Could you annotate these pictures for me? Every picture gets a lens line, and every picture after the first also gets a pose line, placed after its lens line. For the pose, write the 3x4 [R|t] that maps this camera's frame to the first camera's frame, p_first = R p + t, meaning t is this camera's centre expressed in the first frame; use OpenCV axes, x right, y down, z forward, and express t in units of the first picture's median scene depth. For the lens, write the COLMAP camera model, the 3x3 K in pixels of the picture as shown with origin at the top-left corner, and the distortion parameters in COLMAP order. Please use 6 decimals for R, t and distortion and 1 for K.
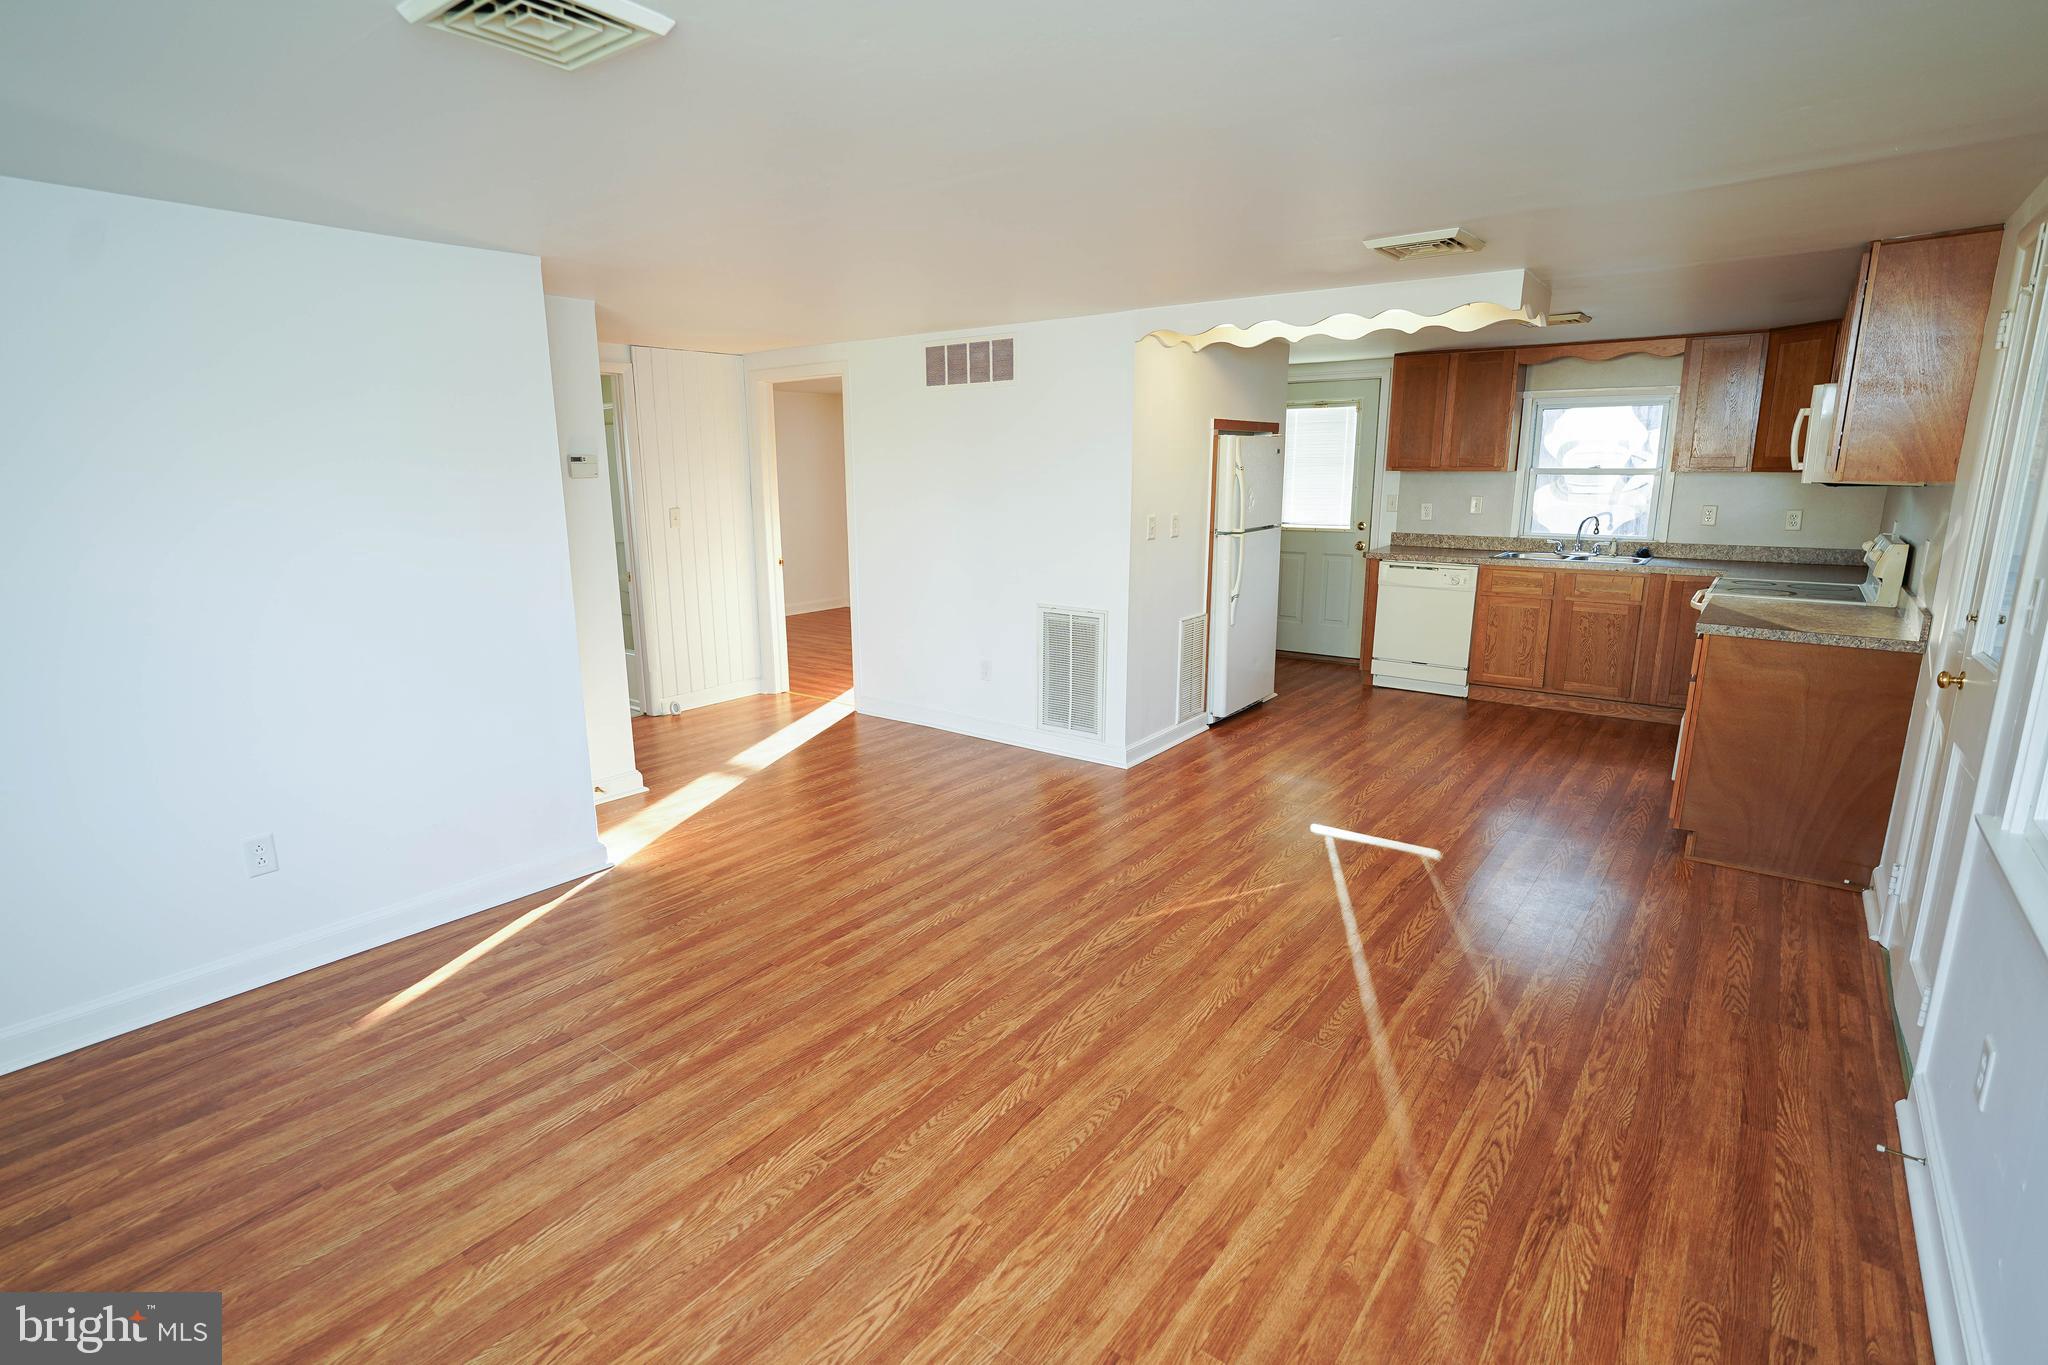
lens RADIAL K [[982.3, 0, 982.1], [0, 982.3, 687.3], [0, 0, 1]] dist [-0.023431, 0.000423]
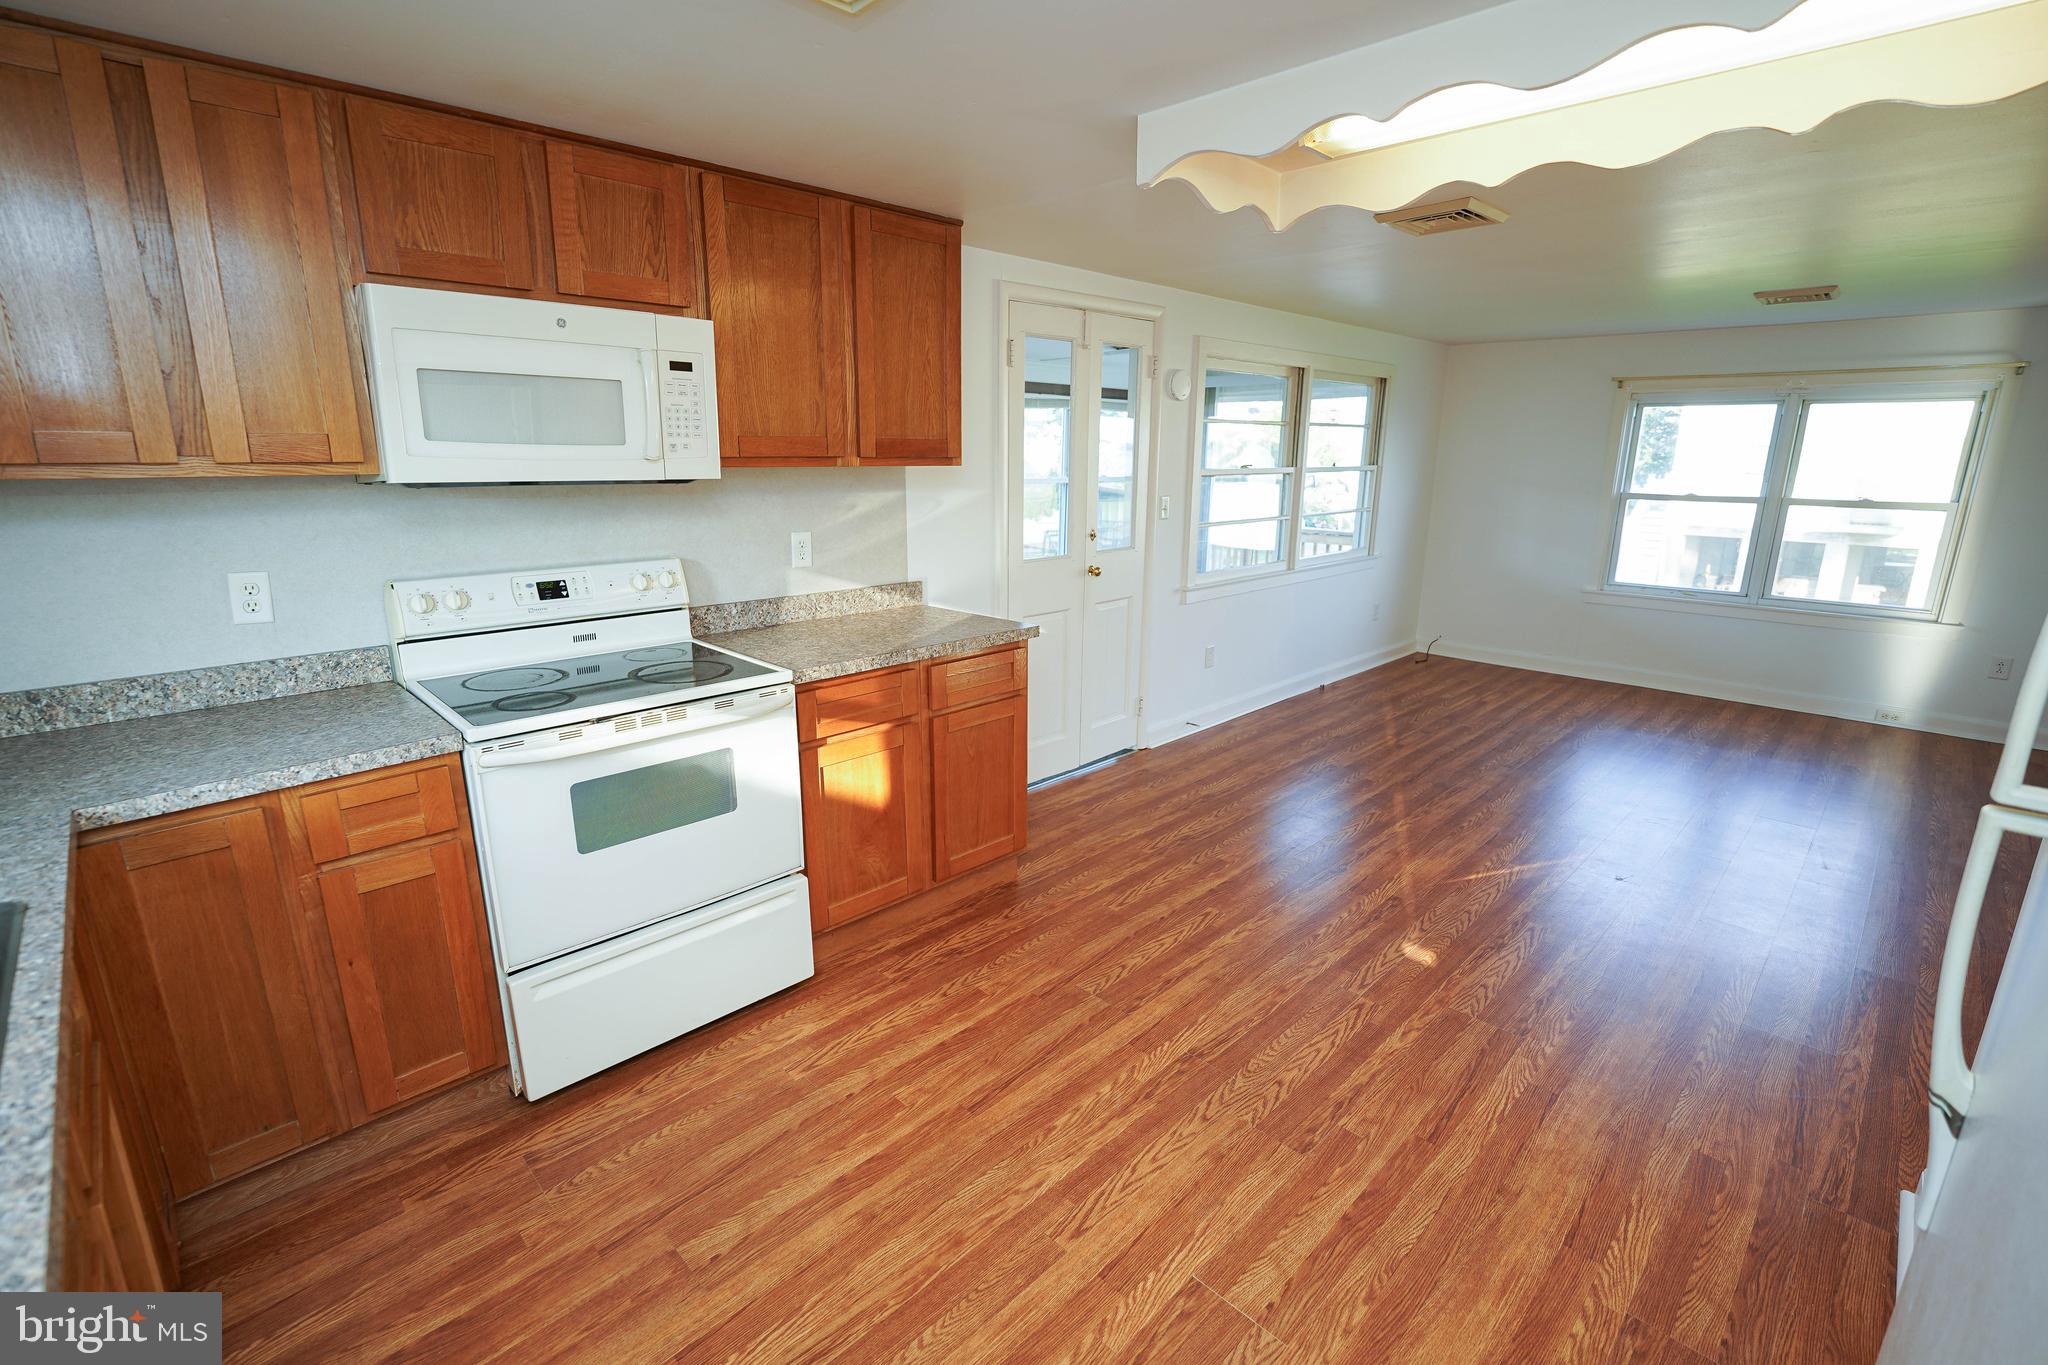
lens RADIAL K [[926.2, 0, 1010.3], [0, 926.2, 673.3], [0, 0, 1]] dist [-0.009981, 0.000211]
pose [[-0.993711, -0.024000, 0.109375, 0.428255], [0.027767, 0.893439, 0.448326, -0.260983], [-0.108479, 0.448544, -0.887153, 1.137283]]
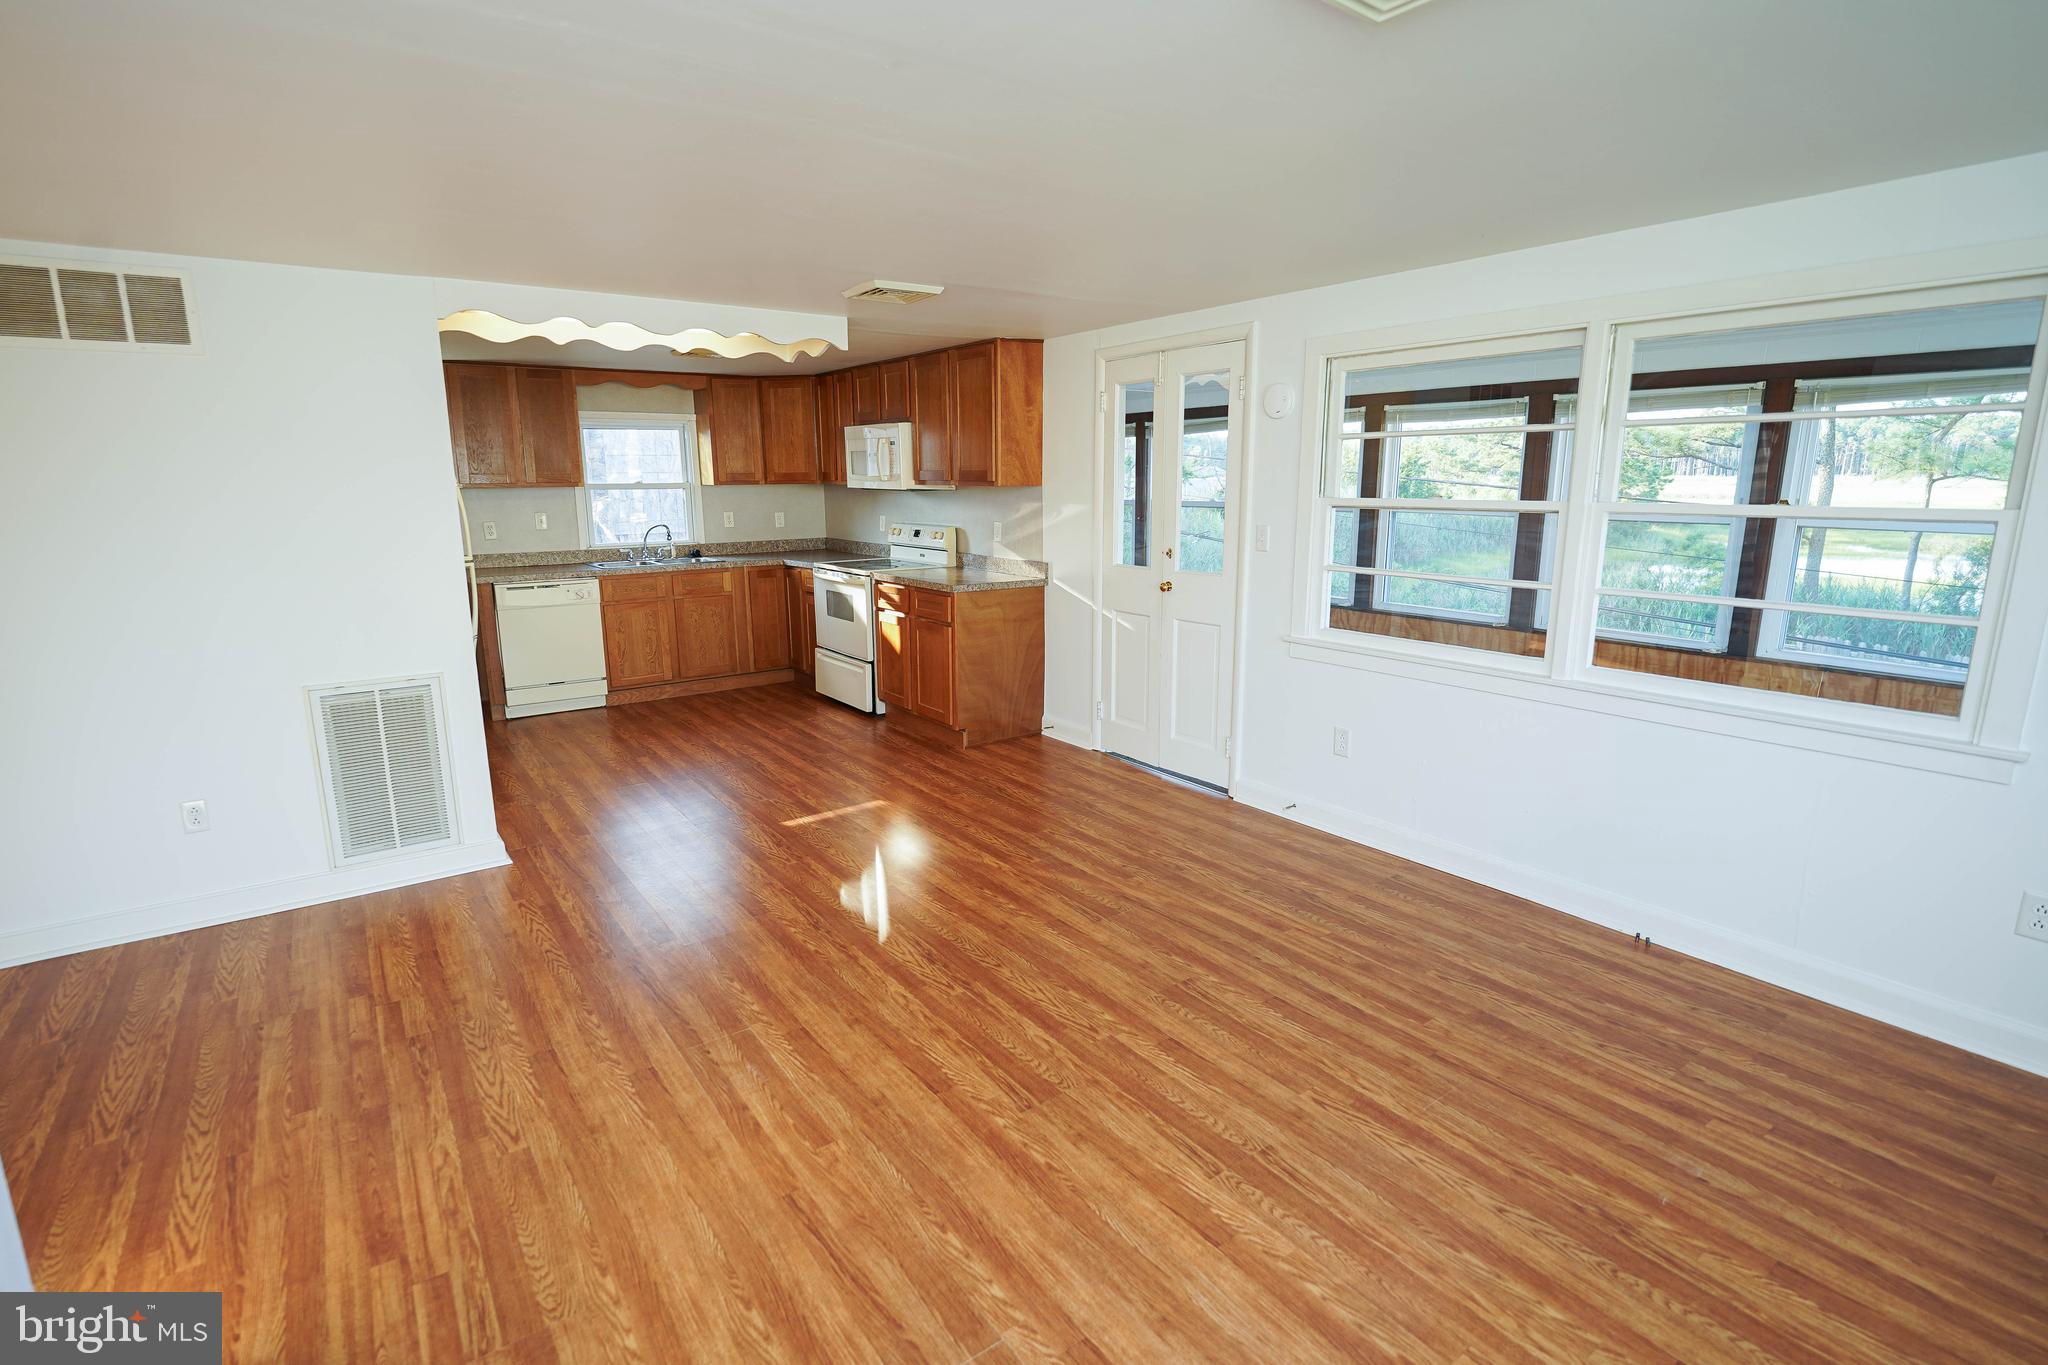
lens RADIAL K [[982.3, 0, 1017.7], [0, 982.3, 699.5], [0, 0, 1]] dist [-0.023431, 0.000423]
pose [[0.264077, -0.210456, 0.941261, -0.405809], [0.220223, 0.963281, 0.153594, -0.066357], [-0.939024, 0.166727, 0.300727, 0.319424]]
